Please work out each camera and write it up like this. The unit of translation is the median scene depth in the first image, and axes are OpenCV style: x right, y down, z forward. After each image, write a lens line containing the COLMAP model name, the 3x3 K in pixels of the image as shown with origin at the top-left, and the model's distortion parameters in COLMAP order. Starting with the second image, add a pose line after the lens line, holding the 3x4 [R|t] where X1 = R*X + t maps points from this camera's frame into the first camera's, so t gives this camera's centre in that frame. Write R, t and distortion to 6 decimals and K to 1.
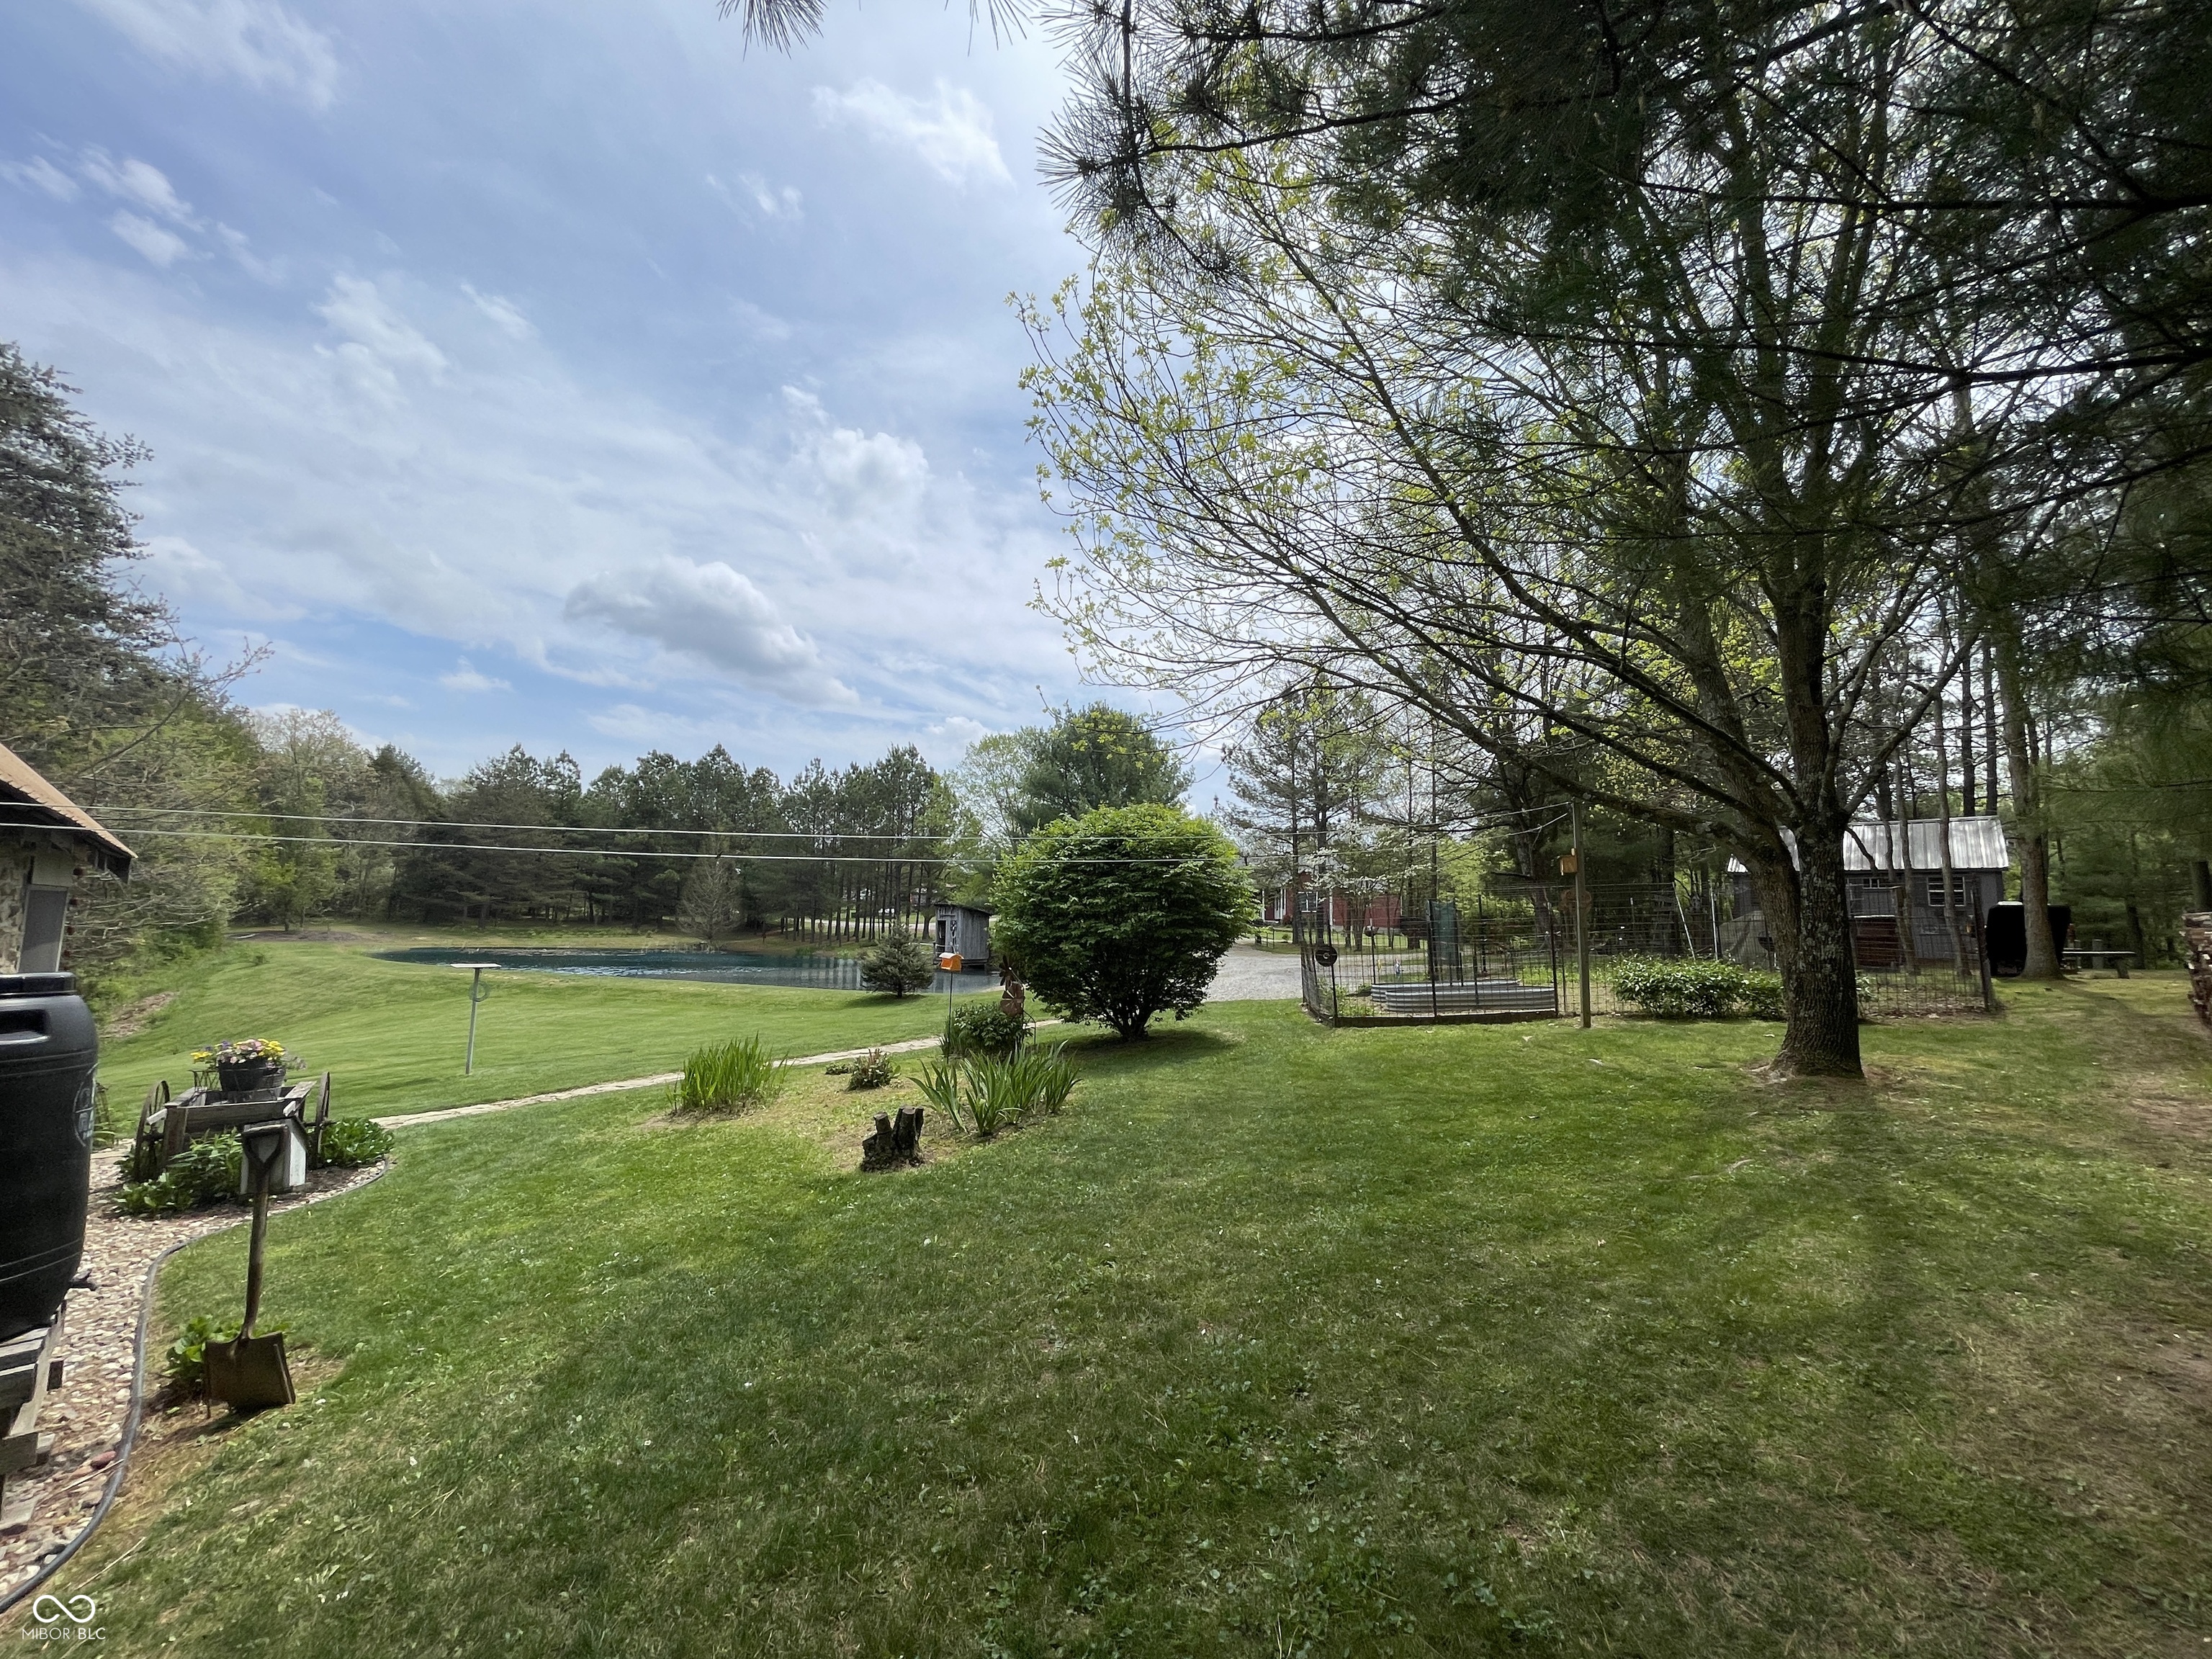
lens RADIAL K [[886.2, 0, 1115.0], [0, 886.2, 830.5], [0, 0, 1]] dist [-0.000971, 0.000510]
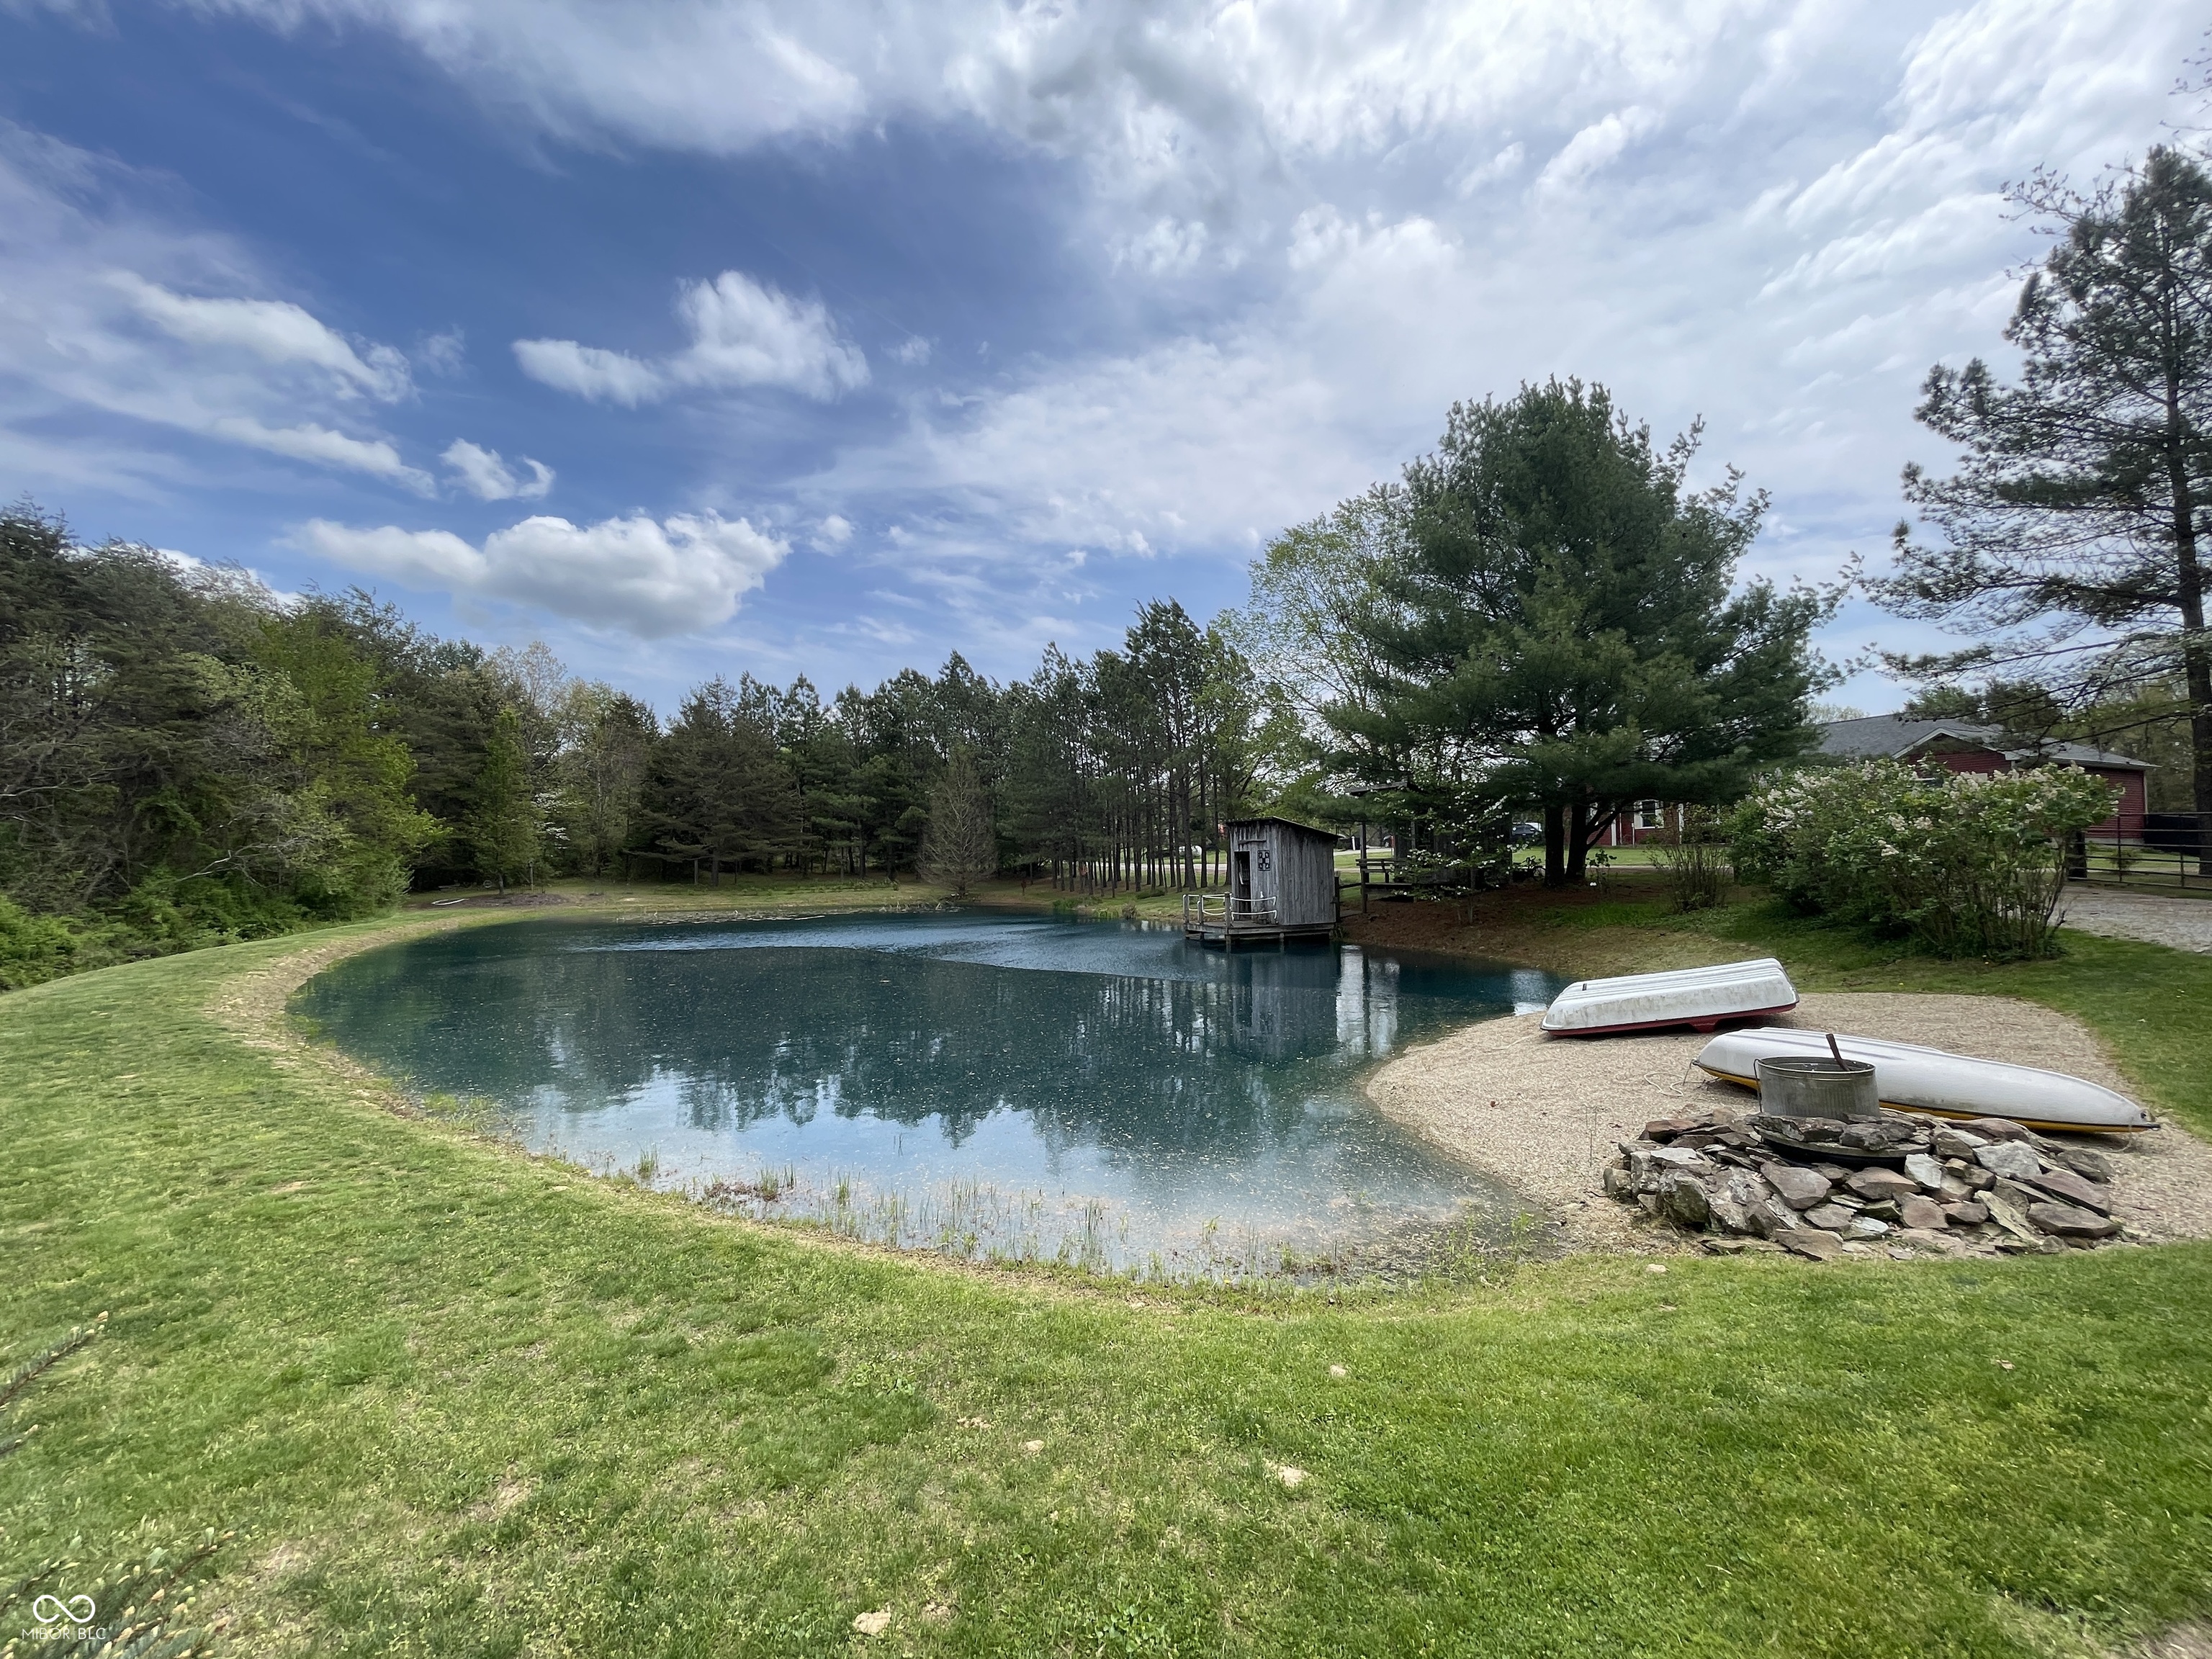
lens RADIAL K [[886.2, 0, 1094.7], [0, 886.2, 844.8], [0, 0, 1]] dist [-0.000971, 0.000510]
pose [[0.934488, -0.041696, -0.353544, -0.059681], [0.071197, 0.994943, 0.070849, 0.035534], [0.348802, -0.091379, 0.932731, 0.314588]]
